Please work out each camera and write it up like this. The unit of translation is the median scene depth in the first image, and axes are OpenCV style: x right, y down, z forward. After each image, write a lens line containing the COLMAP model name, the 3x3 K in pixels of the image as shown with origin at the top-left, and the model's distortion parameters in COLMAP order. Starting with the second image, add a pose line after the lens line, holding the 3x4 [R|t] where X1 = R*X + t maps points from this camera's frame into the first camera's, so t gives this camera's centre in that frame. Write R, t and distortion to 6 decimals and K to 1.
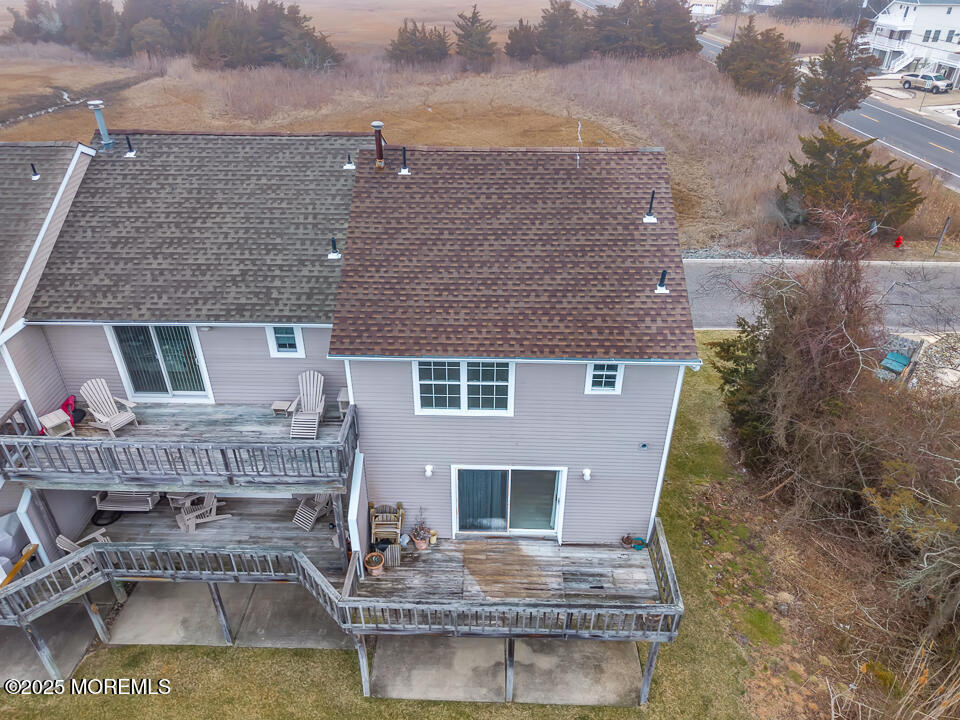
lens RADIAL K [[657.6, 0, 480.0], [0, 657.6, 360.0], [0, 0, 1]] dist [0.024468, -0.035445]
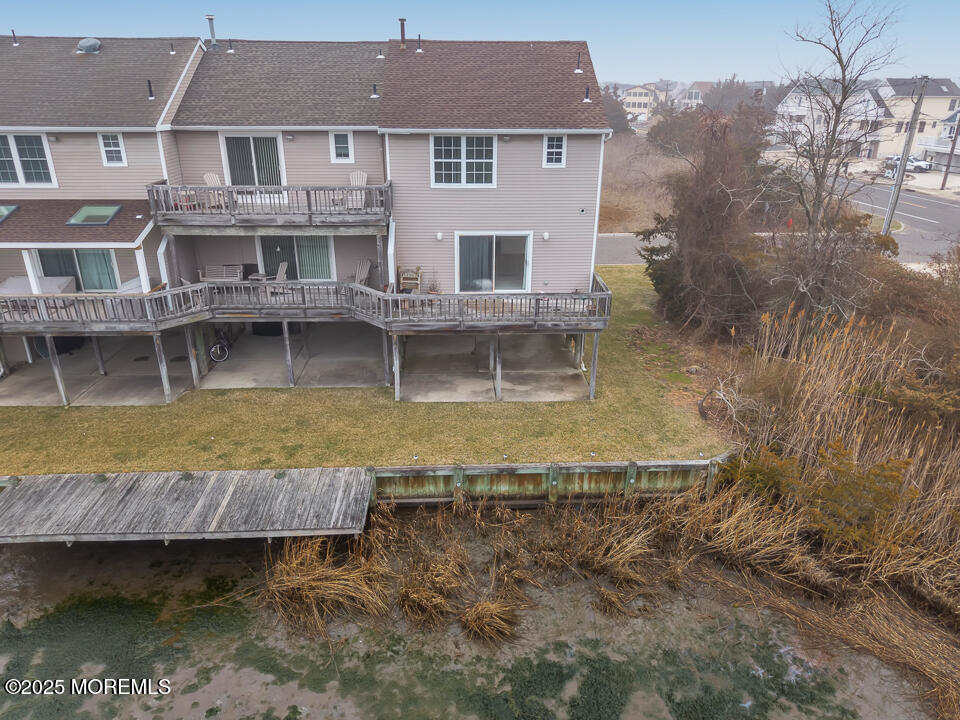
lens RADIAL K [[639.6, 0, 482.3], [0, 639.6, 357.2], [0, 0, 1]] dist [-0.002198, -0.002379]
pose [[0.998132, -0.020615, 0.057510, -0.070048], [0.028955, 0.988535, -0.148192, 0.651680], [-0.053795, 0.149581, 0.987285, -0.372657]]
